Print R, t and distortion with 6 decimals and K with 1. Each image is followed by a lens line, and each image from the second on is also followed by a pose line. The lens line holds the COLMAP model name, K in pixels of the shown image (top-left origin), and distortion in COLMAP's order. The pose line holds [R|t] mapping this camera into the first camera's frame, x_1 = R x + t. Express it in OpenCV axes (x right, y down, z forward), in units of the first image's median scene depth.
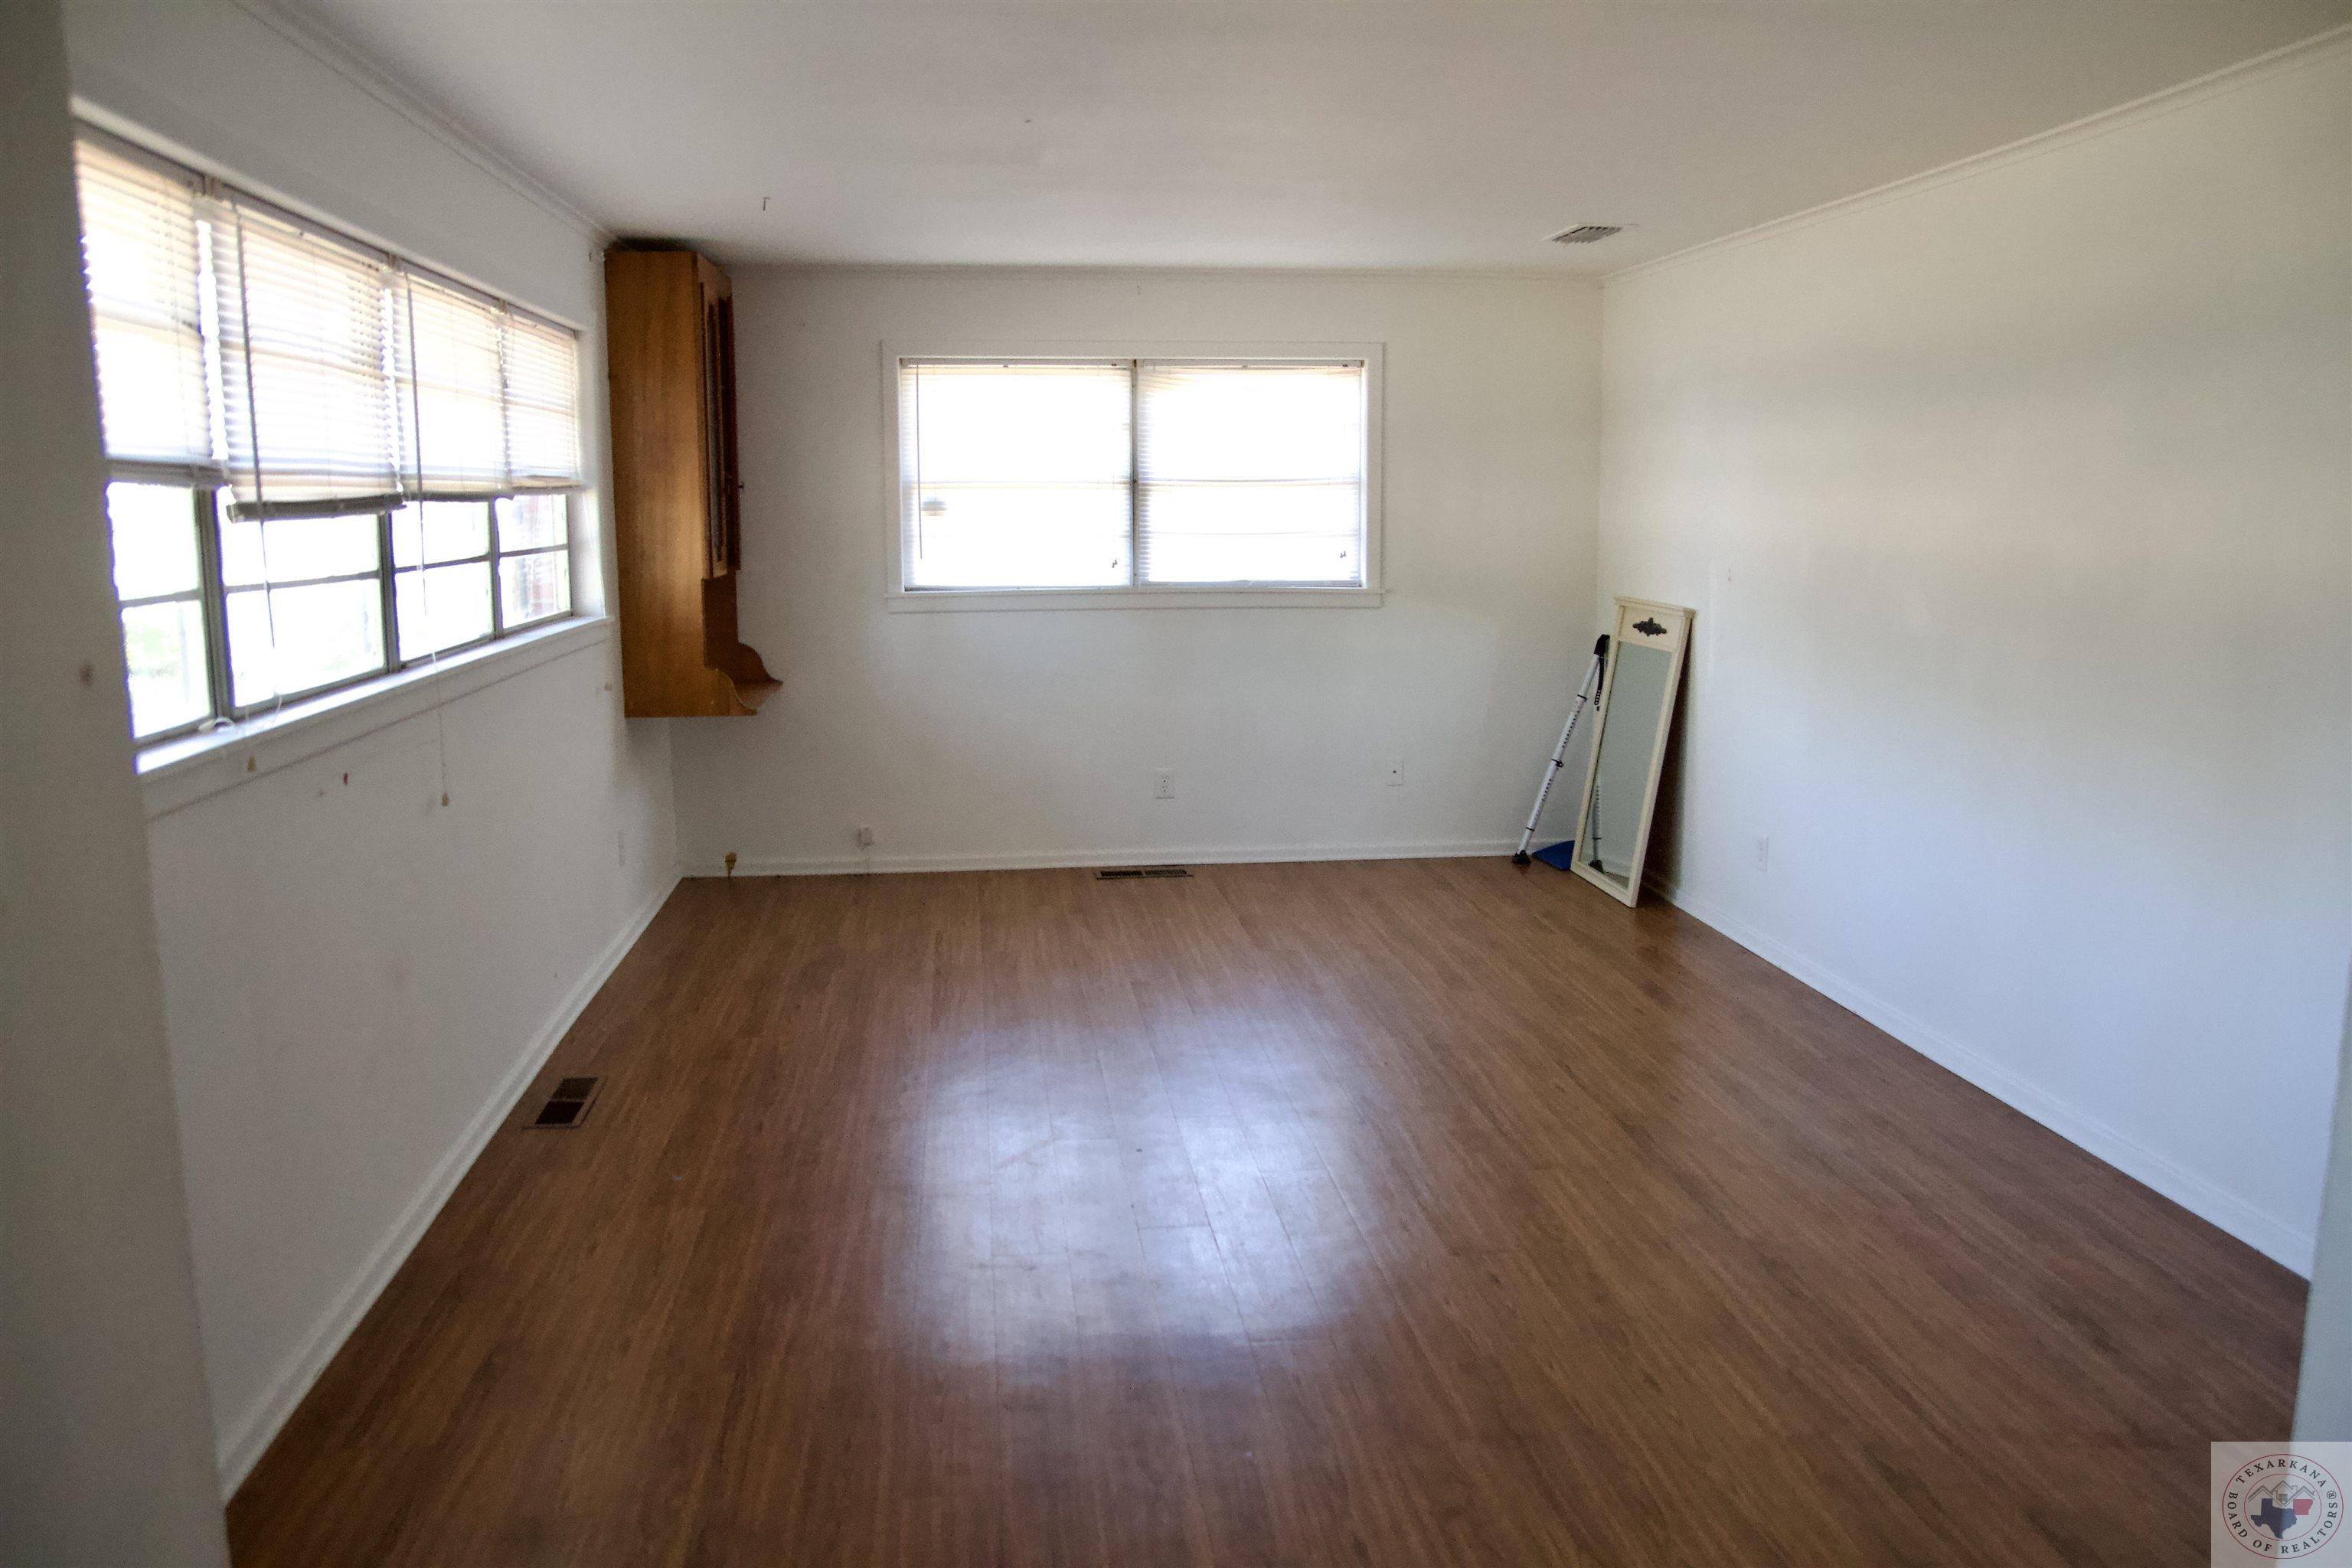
lens RADIAL K [[1817.2, 0, 1184.6], [0, 1817.2, 779.9], [0, 0, 1]] dist [-0.063062, 0.026230]
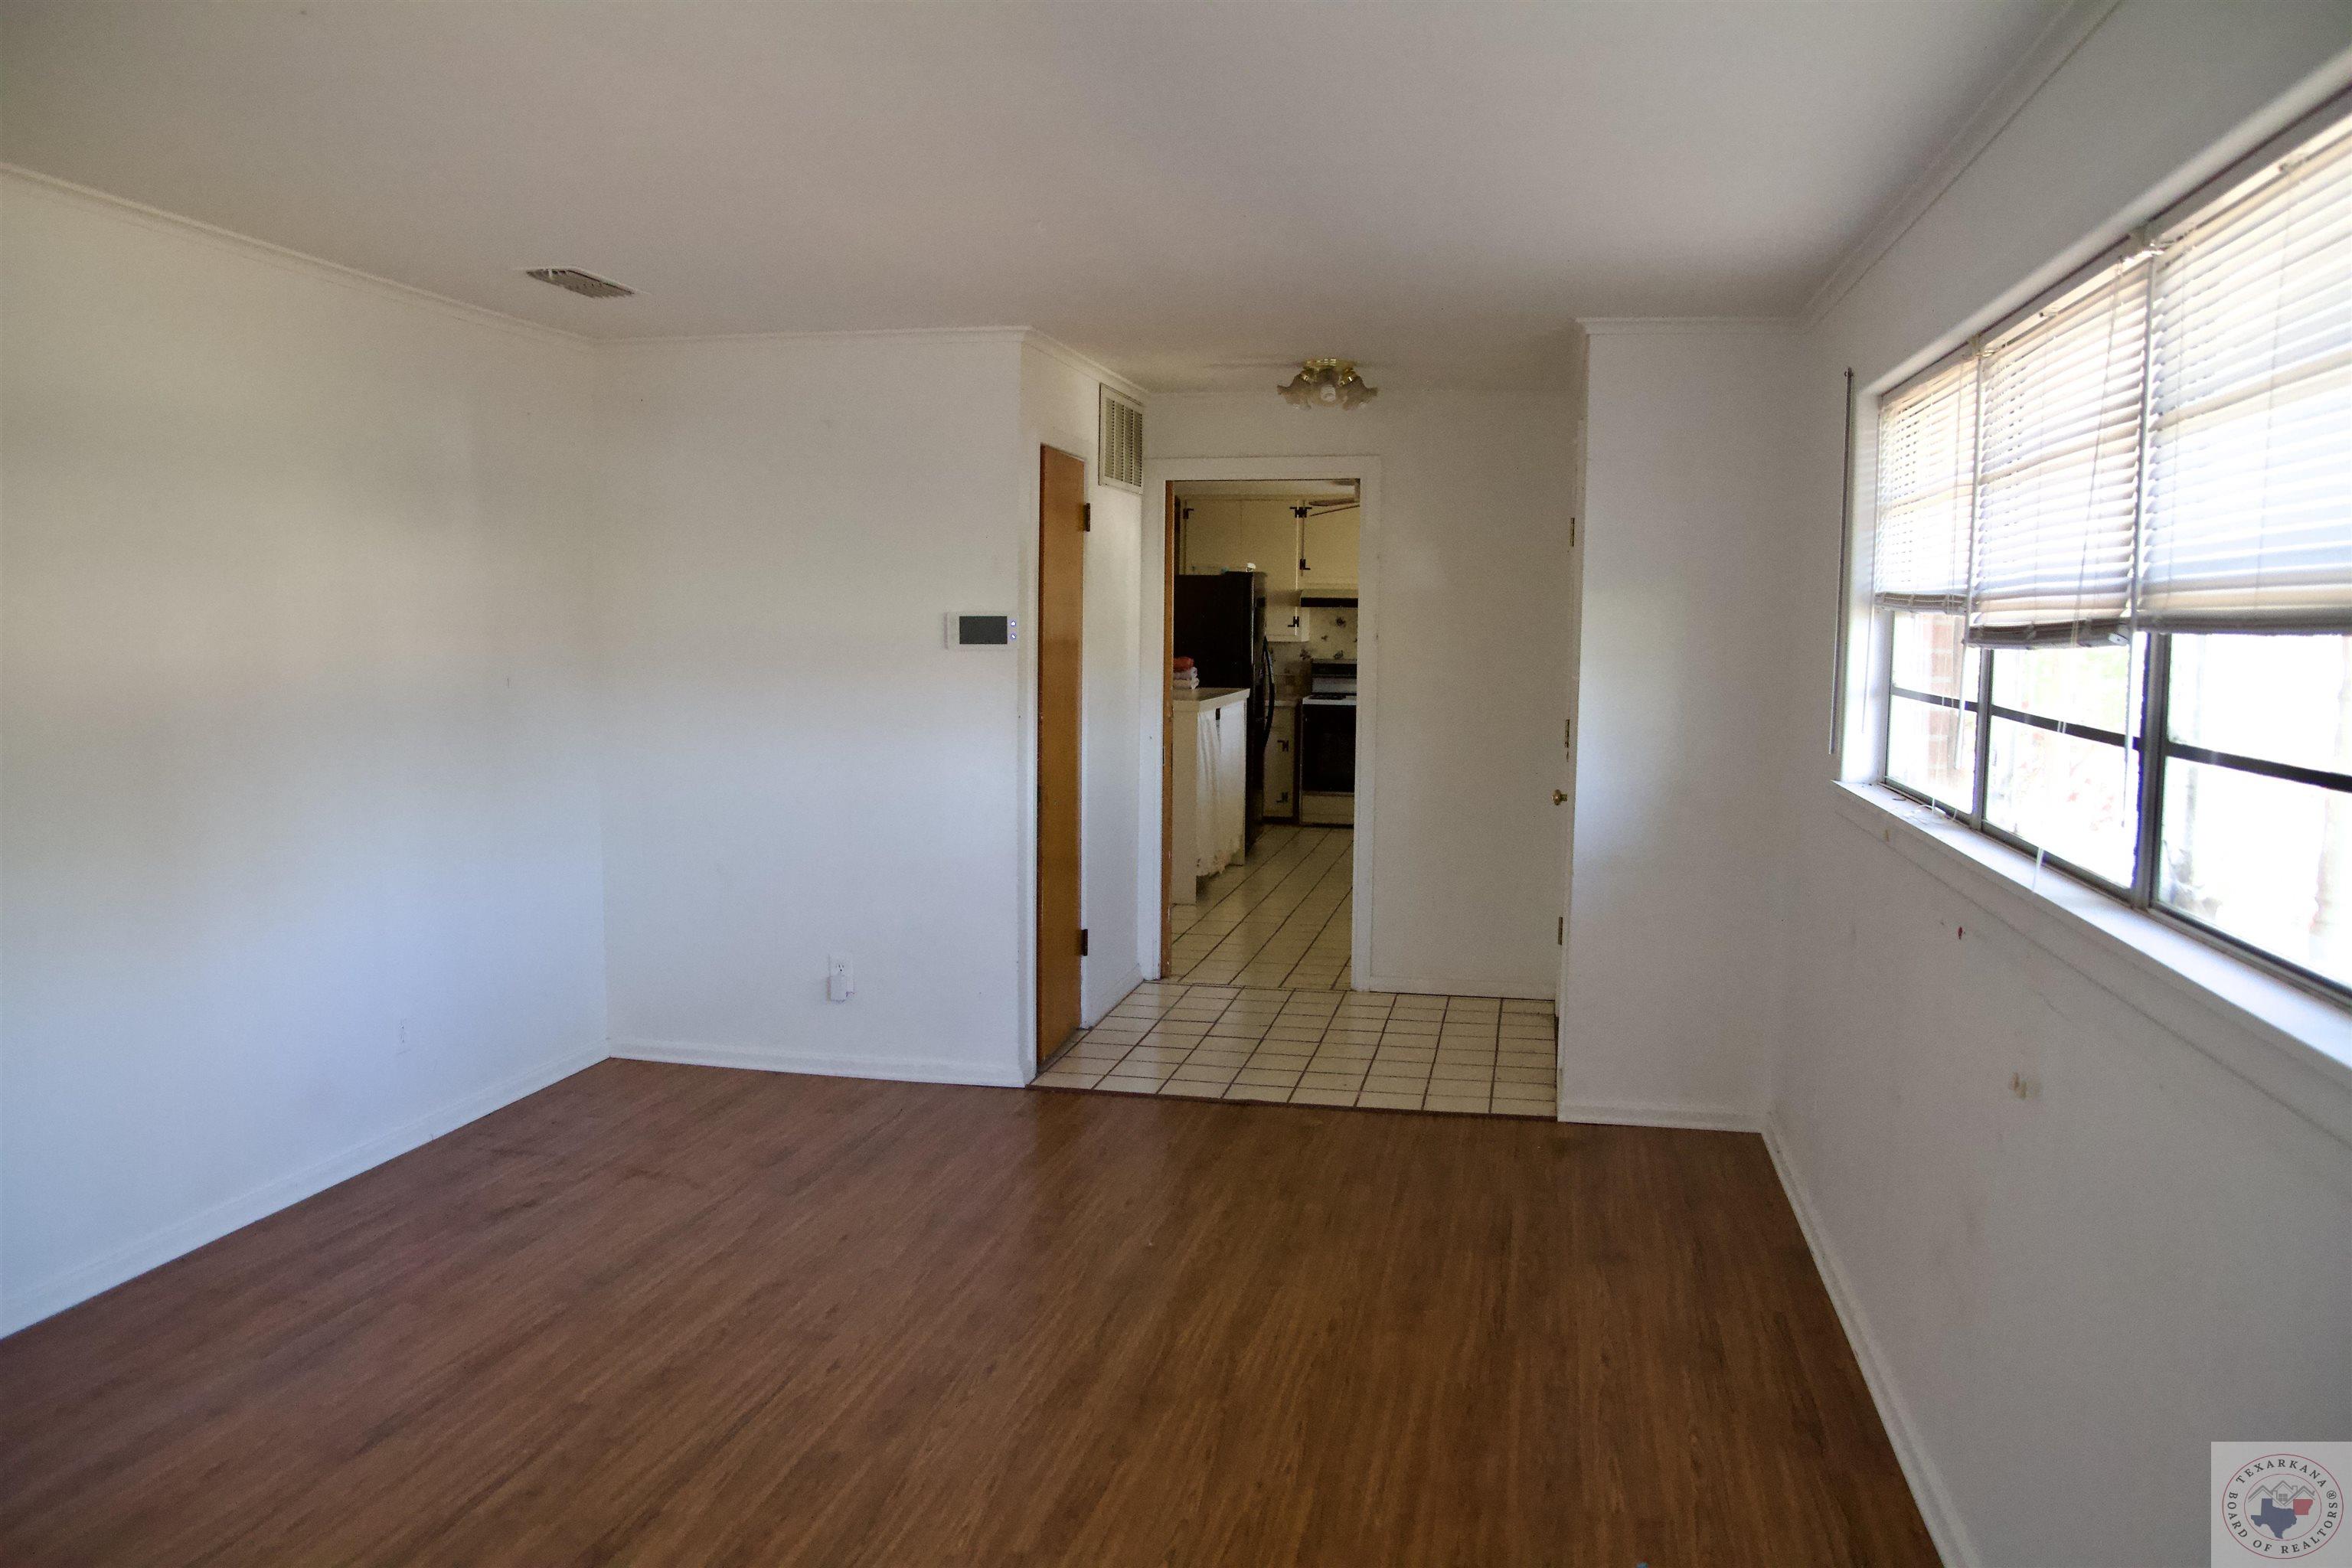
lens RADIAL K [[1817.2, 0, 1179.0], [0, 1817.2, 783.7], [0, 0, 1]] dist [-0.063062, 0.026230]
pose [[-0.949397, -0.040096, 0.311508, -0.360718], [0.037160, 0.970511, 0.238175, -0.292779], [-0.311872, 0.237699, -0.919910, 1.870778]]
